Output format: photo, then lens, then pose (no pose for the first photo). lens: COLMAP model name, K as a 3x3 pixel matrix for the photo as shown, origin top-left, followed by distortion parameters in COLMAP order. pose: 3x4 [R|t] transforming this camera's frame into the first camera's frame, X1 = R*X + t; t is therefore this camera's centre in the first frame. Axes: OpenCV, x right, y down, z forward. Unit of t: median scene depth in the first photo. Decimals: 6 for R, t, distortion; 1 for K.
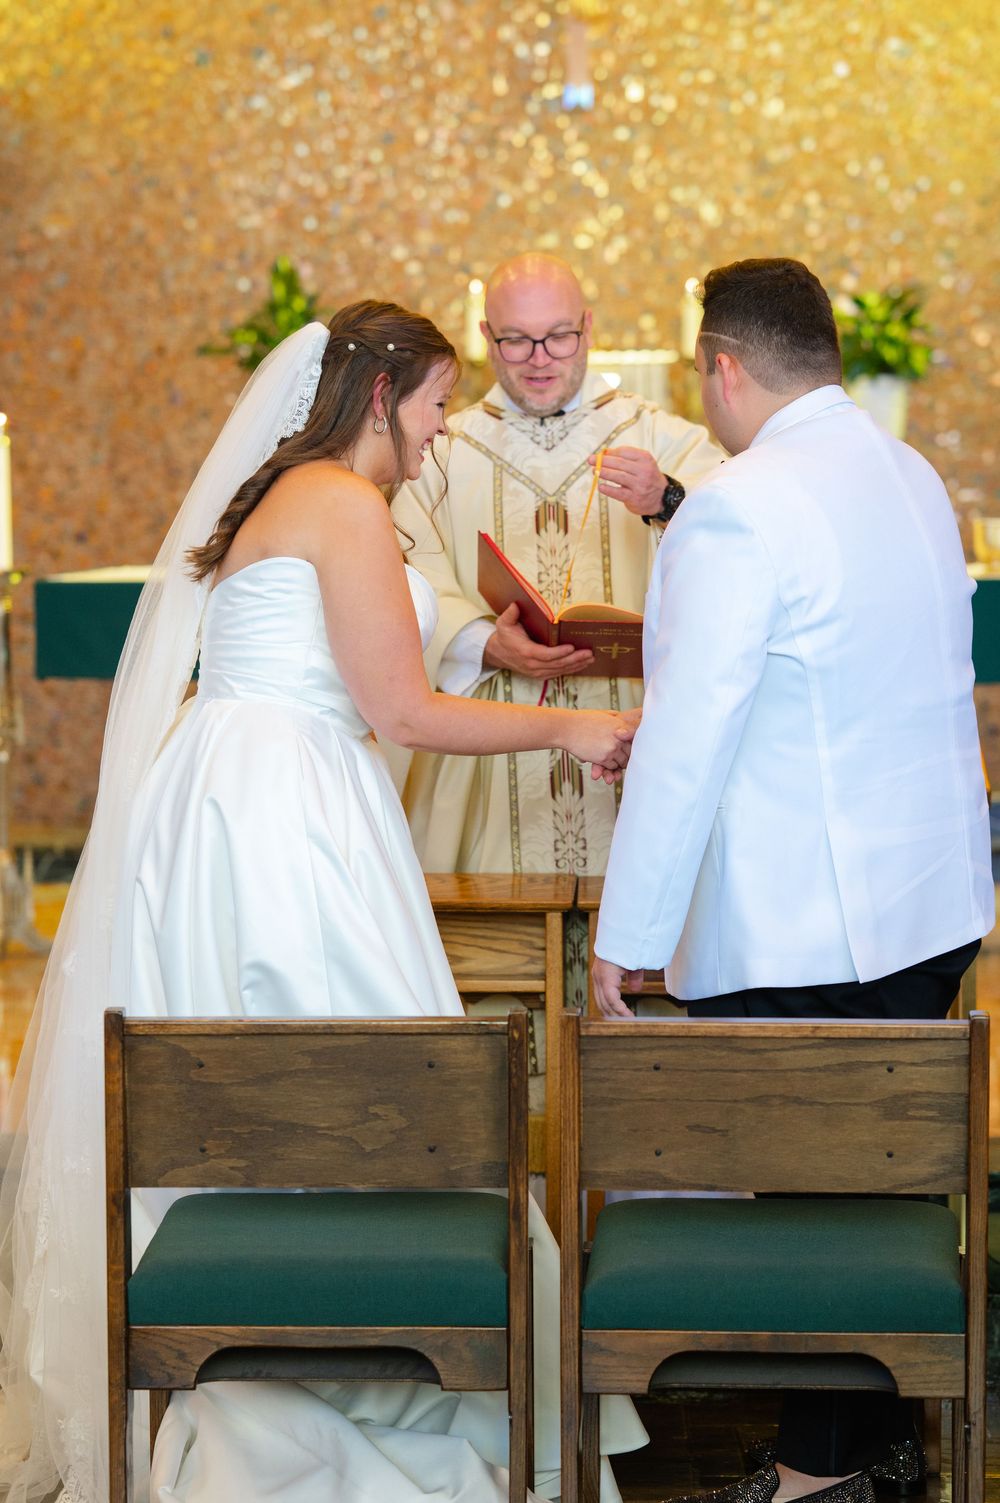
lens RADIAL K [[3749.4, 0, 501.9], [0, 3749.4, 747.3], [0, 0, 1]] dist [-0.063944, 0.000000]
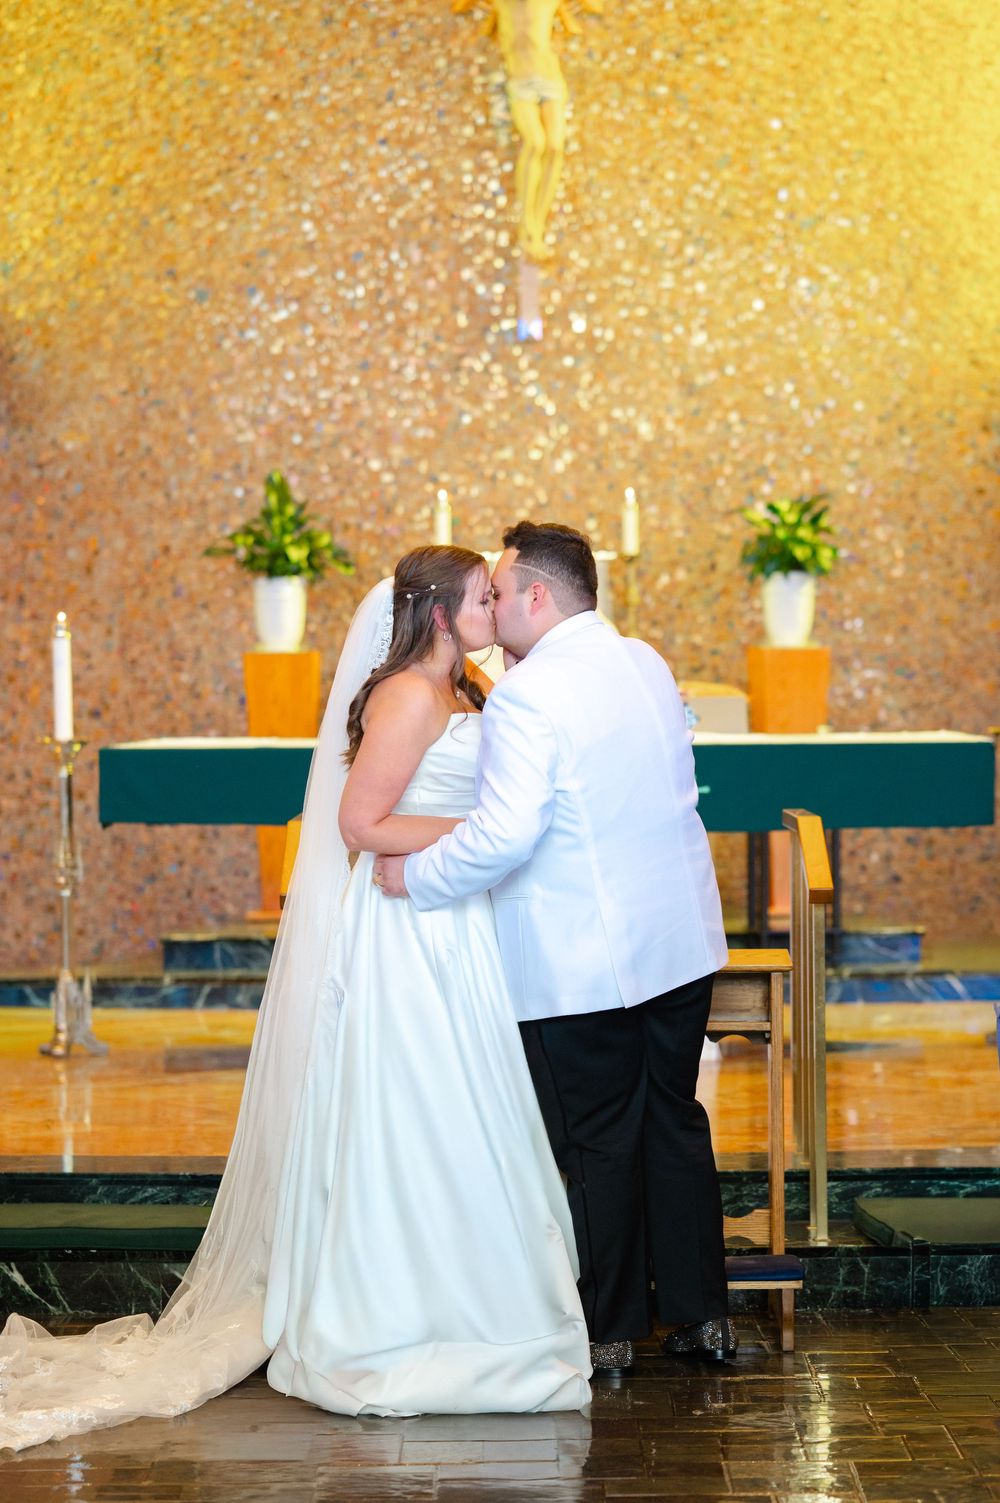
lens RADIAL K [[3749.4, 0, 499.8], [0, 3749.4, 760.1], [0, 0, 1]] dist [-0.063944, 0.000000]
pose [[0.999838, -0.005130, 0.017235, -0.009405], [0.005815, 0.999186, -0.039922, 0.004544], [-0.017016, 0.040016, 0.999054, -0.145046]]
